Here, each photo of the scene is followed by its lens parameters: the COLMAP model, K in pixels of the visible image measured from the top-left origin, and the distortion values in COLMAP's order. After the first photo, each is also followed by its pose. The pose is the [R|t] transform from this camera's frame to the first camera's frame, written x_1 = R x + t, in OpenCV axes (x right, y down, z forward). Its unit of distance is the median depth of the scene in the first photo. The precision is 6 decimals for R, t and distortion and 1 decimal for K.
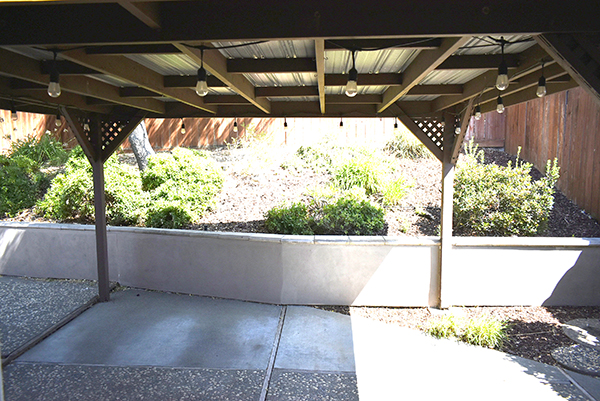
lens RADIAL K [[461.3, 0, 300.0], [0, 461.3, 200.5], [0, 0, 1]] dist [-0.019377, 0.004215]
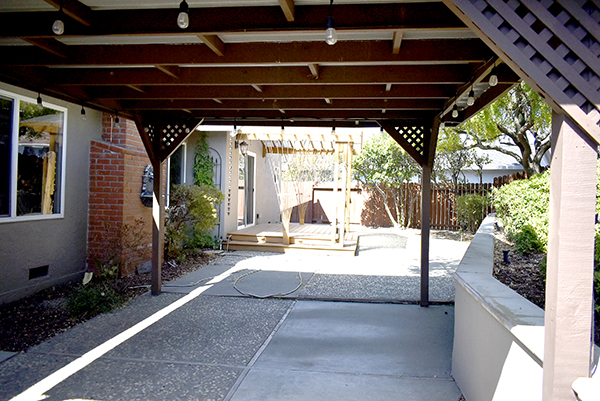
lens RADIAL K [[461.3, 0, 300.0], [0, 461.3, 200.5], [0, 0, 1]] dist [-0.019377, 0.004215]
pose [[-0.085880, 0.028852, -0.995888, 0.769059], [-0.122426, 0.991700, 0.039289, -0.018601], [0.988755, 0.125297, -0.081635, 1.029968]]
